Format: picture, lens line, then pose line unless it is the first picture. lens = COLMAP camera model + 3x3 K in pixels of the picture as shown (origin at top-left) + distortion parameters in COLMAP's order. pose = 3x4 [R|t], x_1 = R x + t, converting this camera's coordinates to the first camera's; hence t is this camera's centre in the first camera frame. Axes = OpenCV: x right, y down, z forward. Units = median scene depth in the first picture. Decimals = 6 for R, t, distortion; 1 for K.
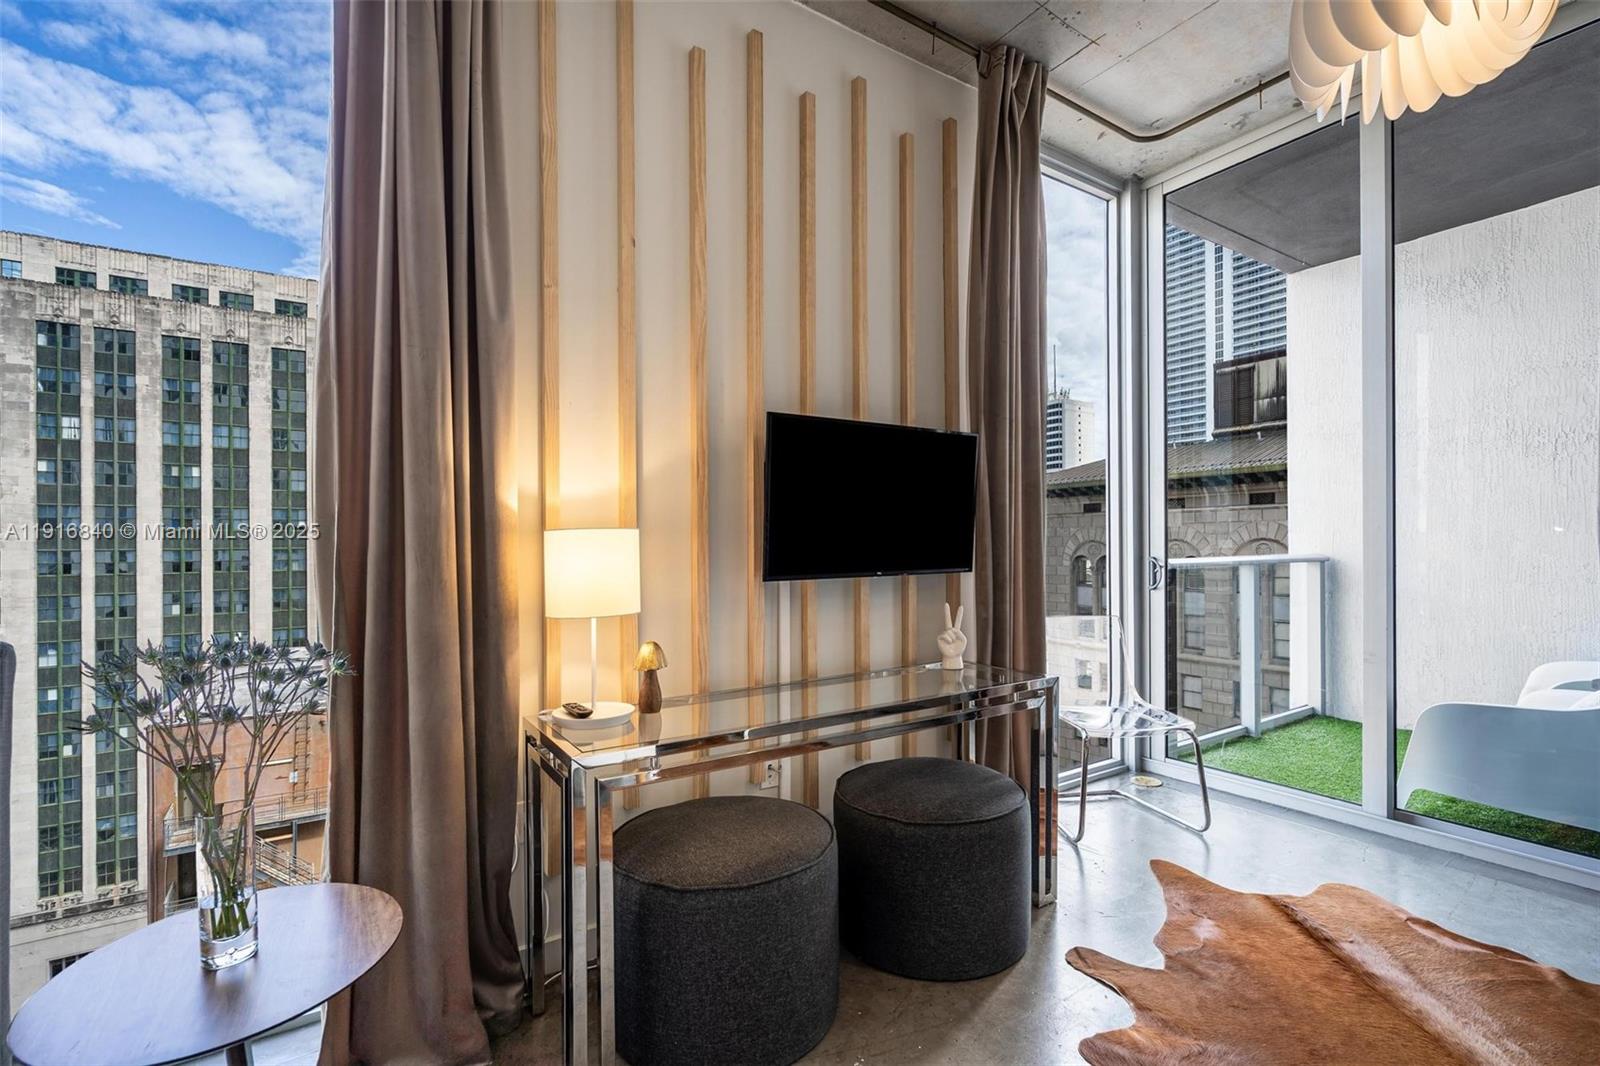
lens RADIAL K [[720.7, 0, 806.2], [0, 720.7, 544.6], [0, 0, 1]] dist [-0.000525, -0.000089]
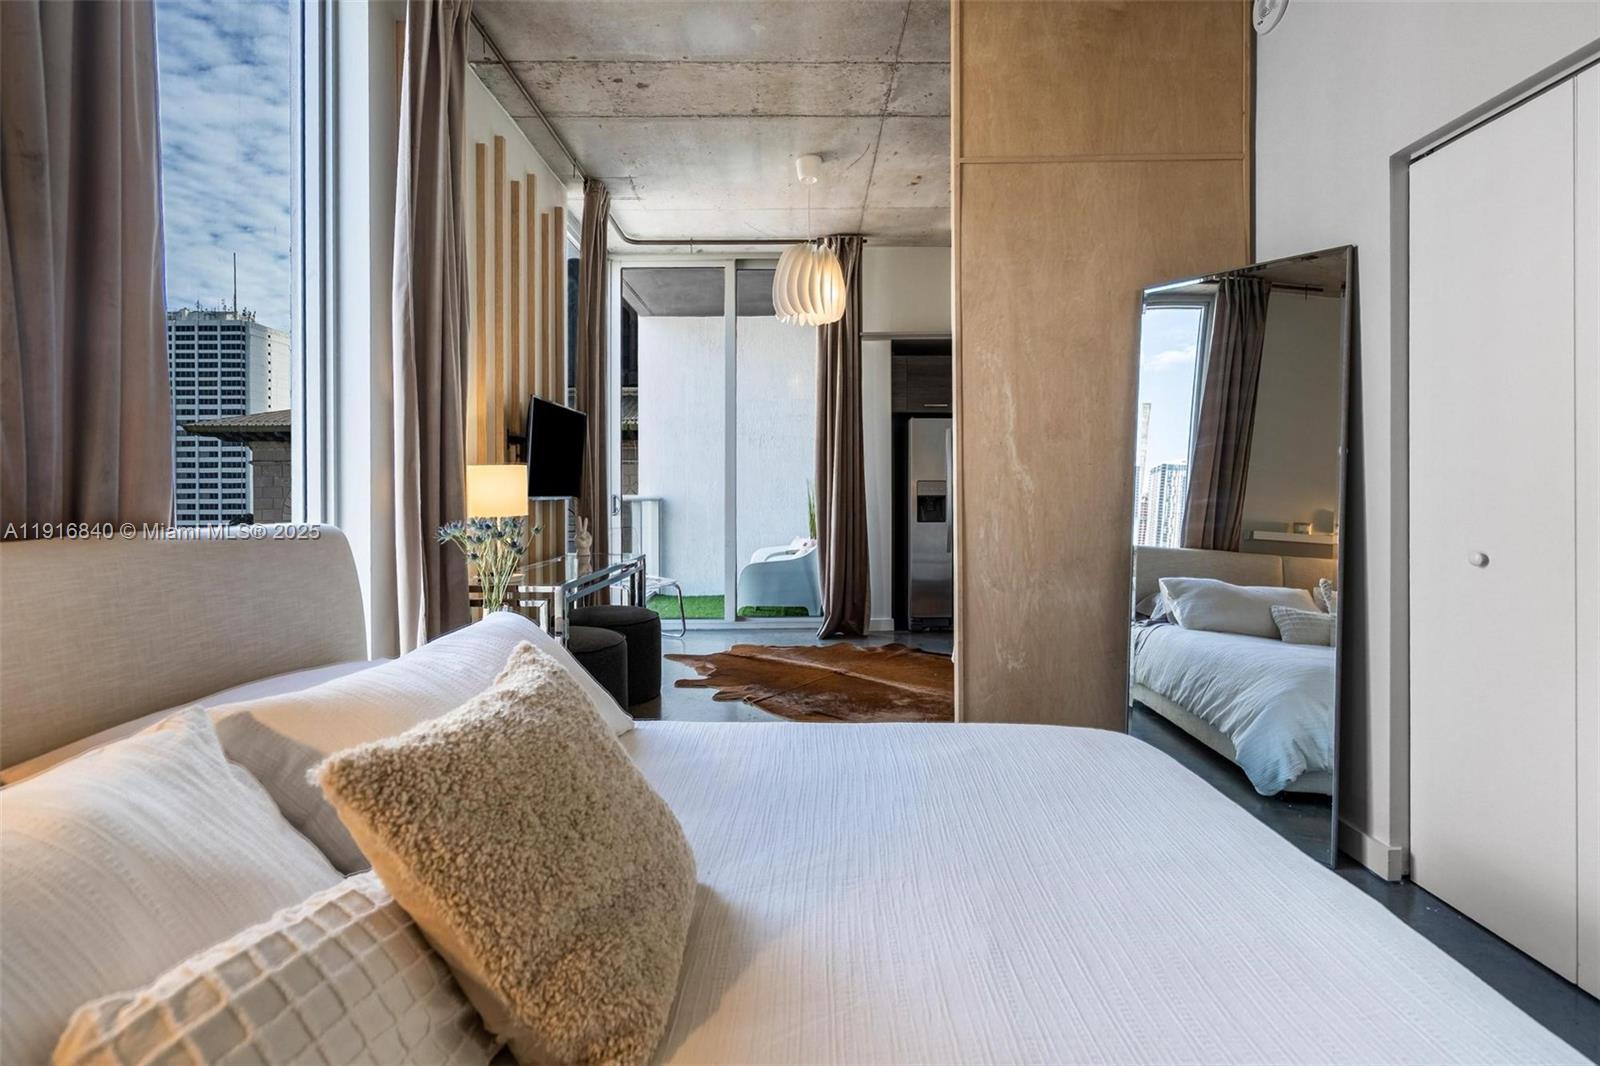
lens RADIAL K [[745.7, 0, 799.9], [0, 745.7, 494.9], [0, 0, 1]] dist [-0.002531, -0.000574]
pose [[0.549774, 0.008267, 0.835272, -0.042368], [-0.004452, 0.999966, -0.006967, 0.001747], [-0.835301, 0.000111, 0.549792, -0.017231]]
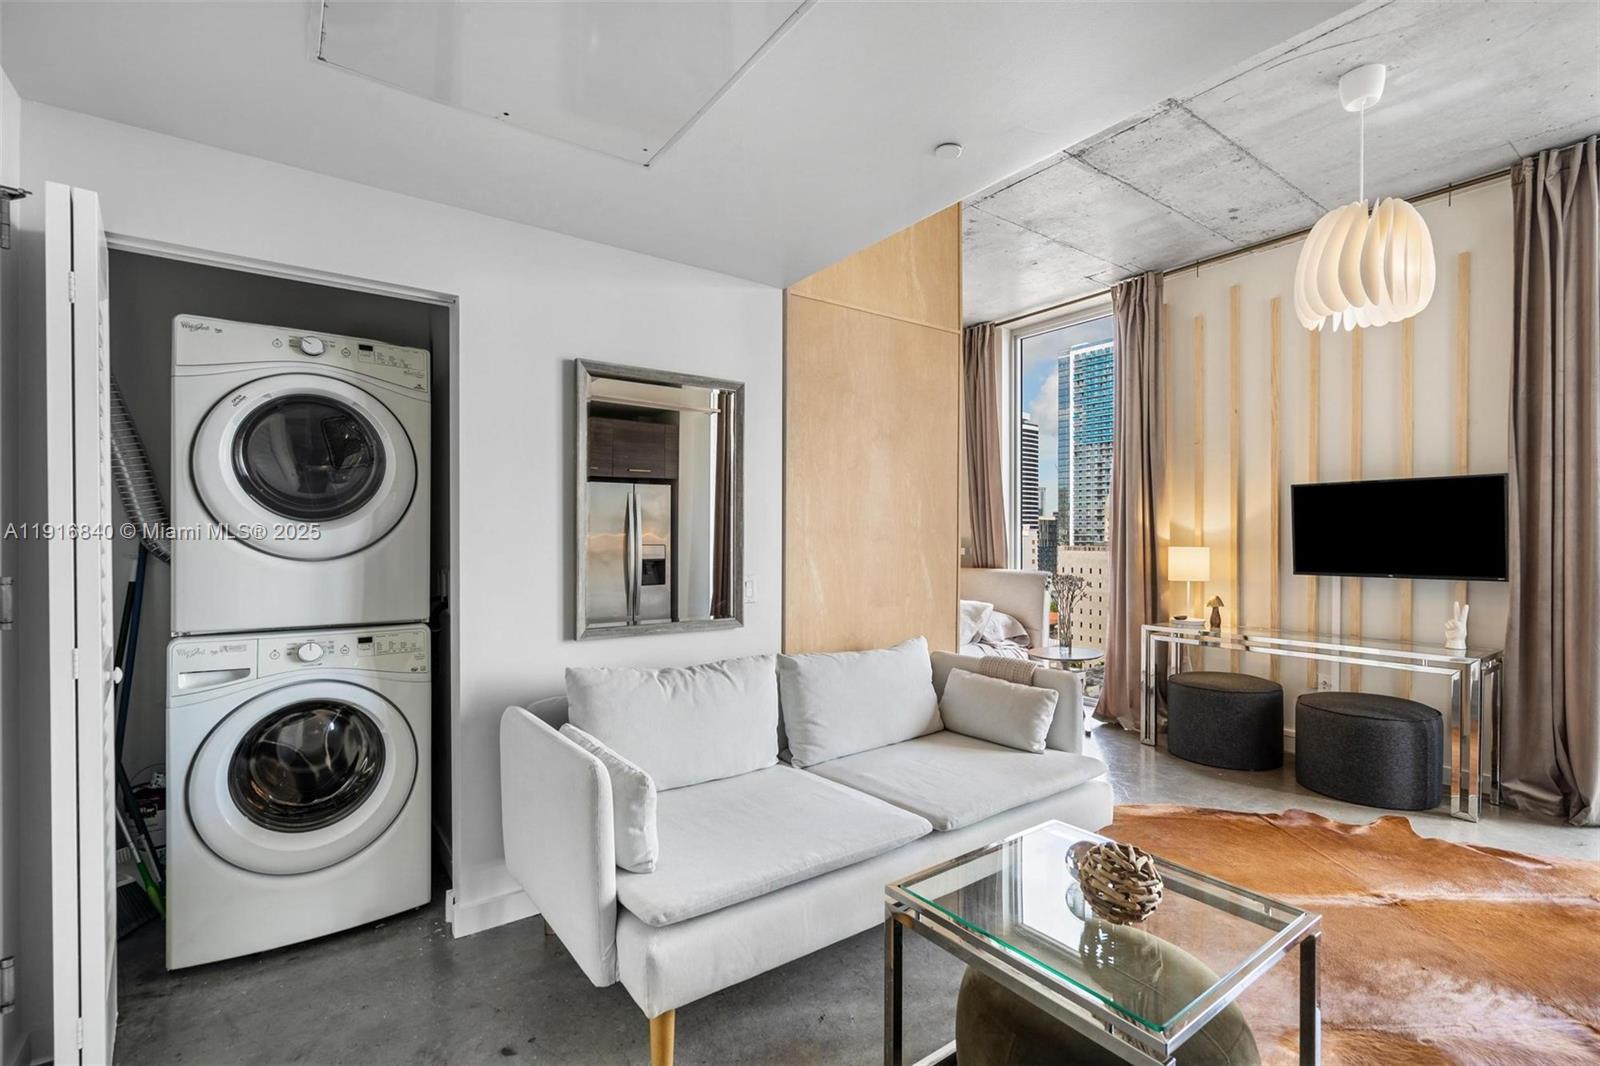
lens RADIAL K [[716.5, 0, 812.4], [0, 716.5, 556.6], [0, 0, 1]] dist [-0.001153, 0.000113]
pose [[0.056331, 0.036062, -0.997761, 0.063875], [0.000144, 0.999347, 0.036128, -0.002394], [0.998412, -0.002178, 0.056289, -0.015668]]
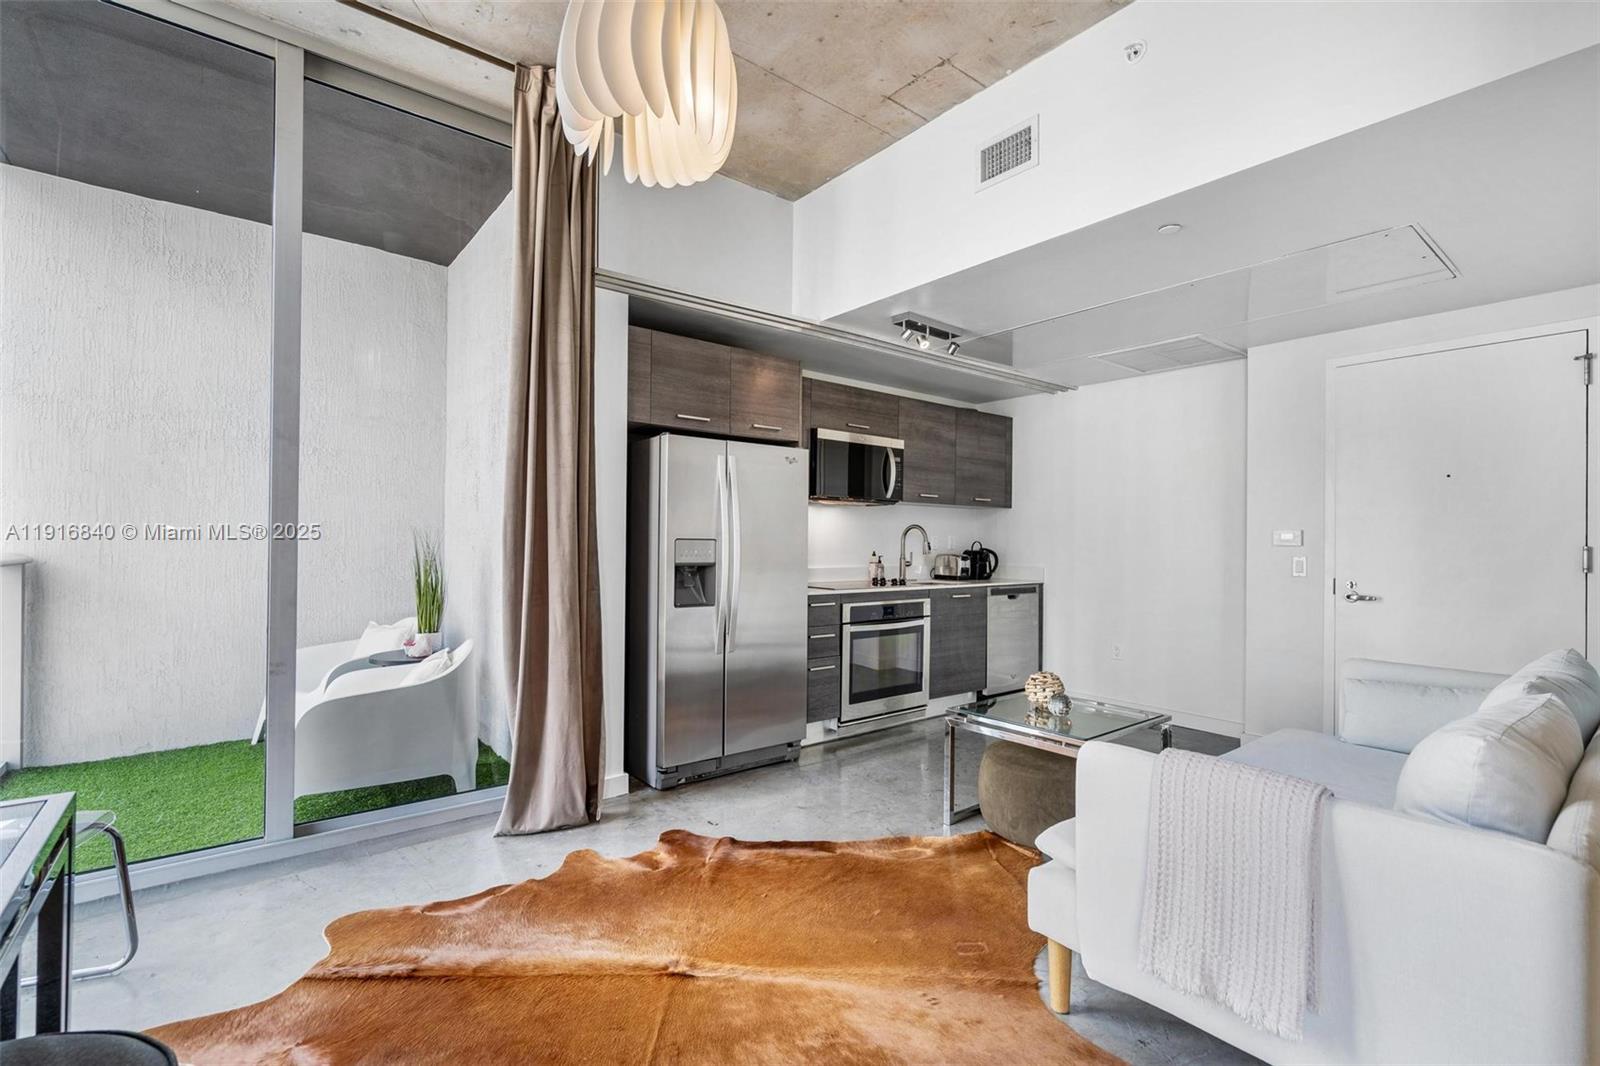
lens RADIAL K [[726.3, 0, 819.3], [0, 726.3, 525.7], [0, 0, 1]] dist [0.000035, -0.000080]
pose [[-0.105113, 0.035379, 0.993831, -0.008852], [-0.014754, 0.999202, -0.037131, 0.000041], [-0.994351, -0.018565, -0.104507, 0.019772]]
